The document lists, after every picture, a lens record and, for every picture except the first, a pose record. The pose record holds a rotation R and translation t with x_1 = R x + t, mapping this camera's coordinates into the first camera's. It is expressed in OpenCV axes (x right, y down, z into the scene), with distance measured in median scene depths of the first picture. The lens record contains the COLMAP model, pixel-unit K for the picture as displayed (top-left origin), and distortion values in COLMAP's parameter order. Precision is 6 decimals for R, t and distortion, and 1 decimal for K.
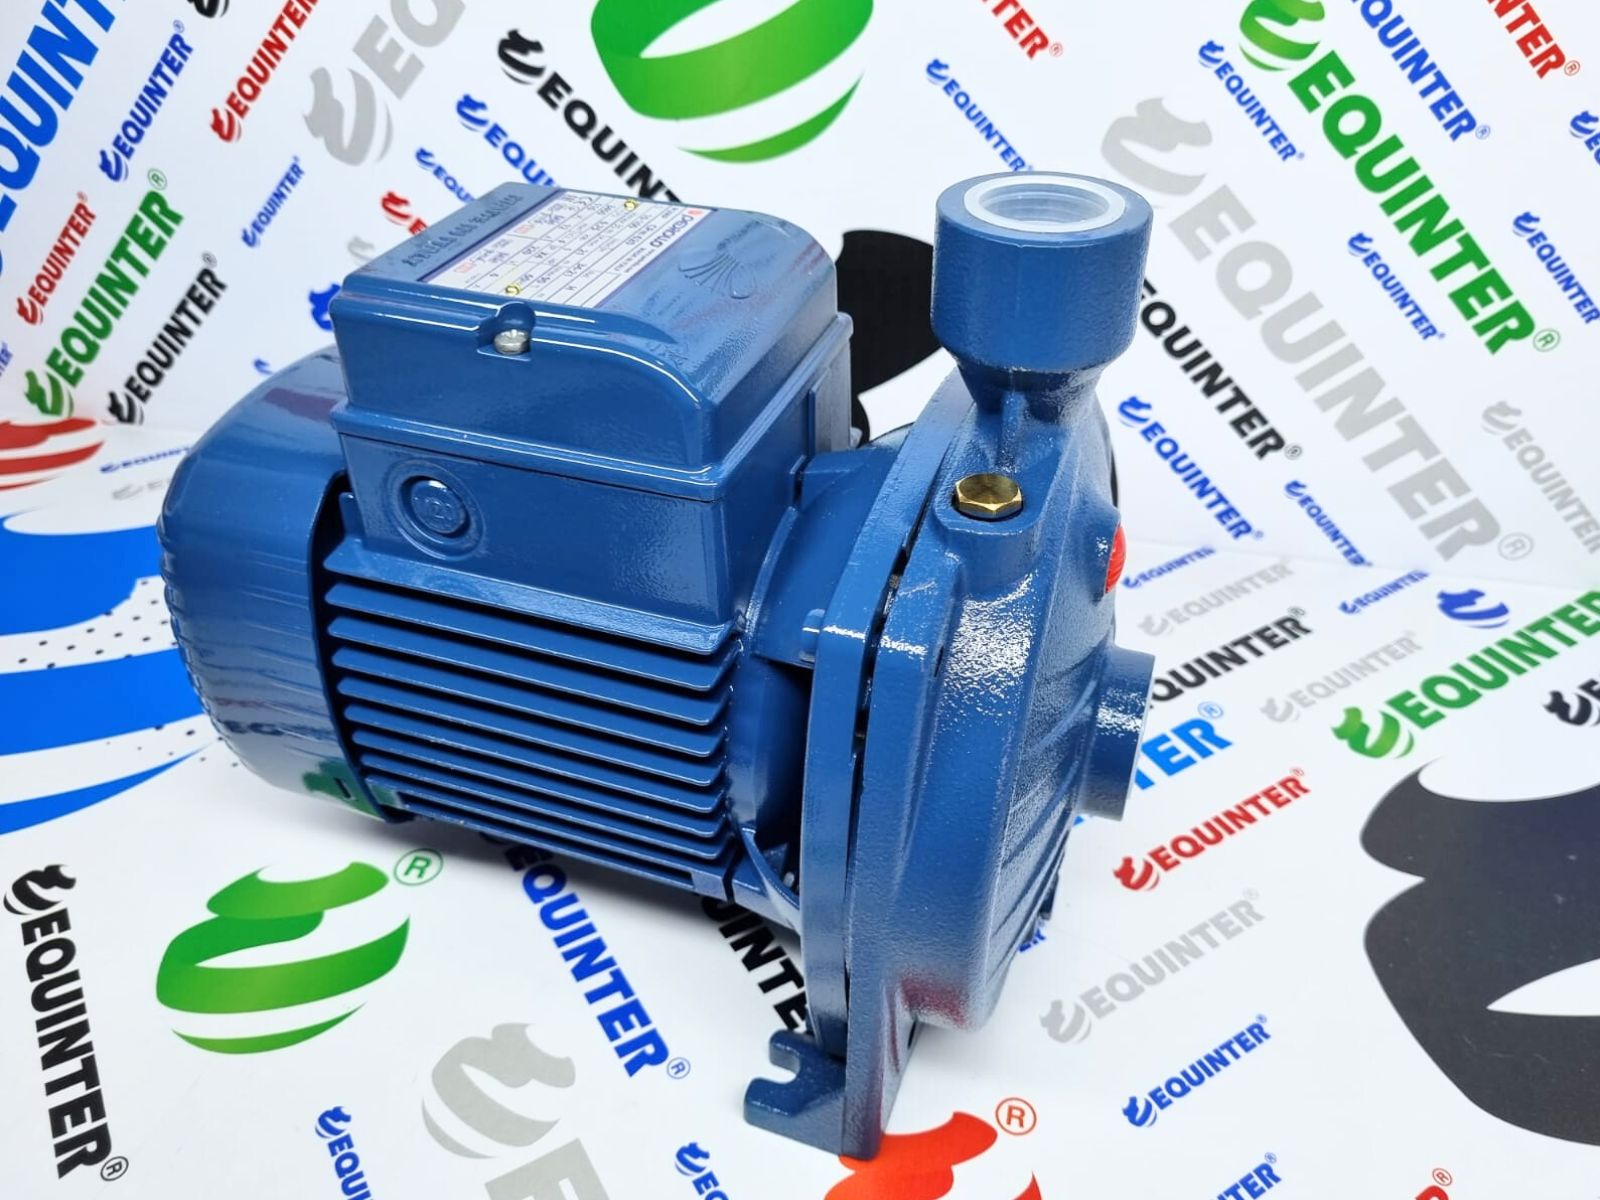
lens RADIAL K [[1233.2, 0, 798.0], [0, 1233.2, 601.4], [0, 0, 1]] dist [0.003909, -0.011137]
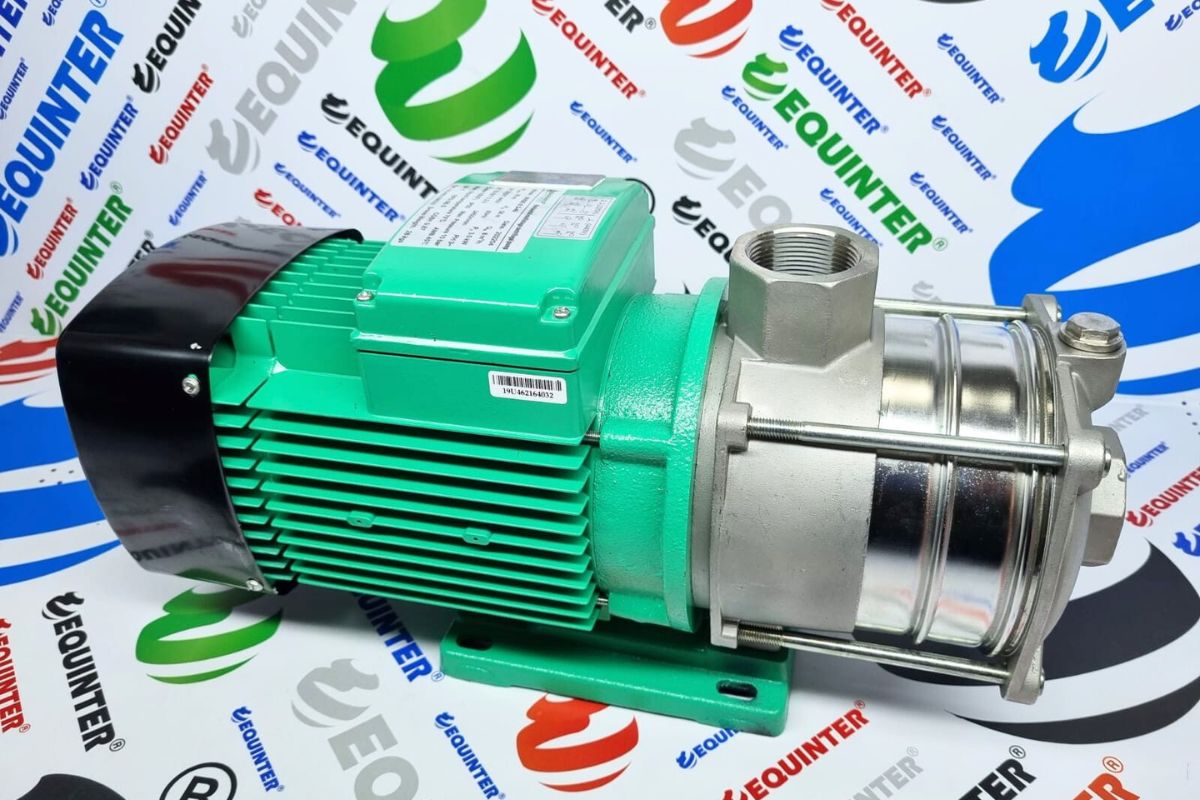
lens RADIAL K [[947.4, 0, 601.1], [0, 947.4, 399.0], [0, 0, 1]] dist [0.001433, -0.000941]
pose [[0.998469, -0.051374, 0.020491, 0.098969], [0.052688, 0.996169, -0.069794, 0.070273], [-0.016827, 0.070767, 0.997351, -0.293259]]
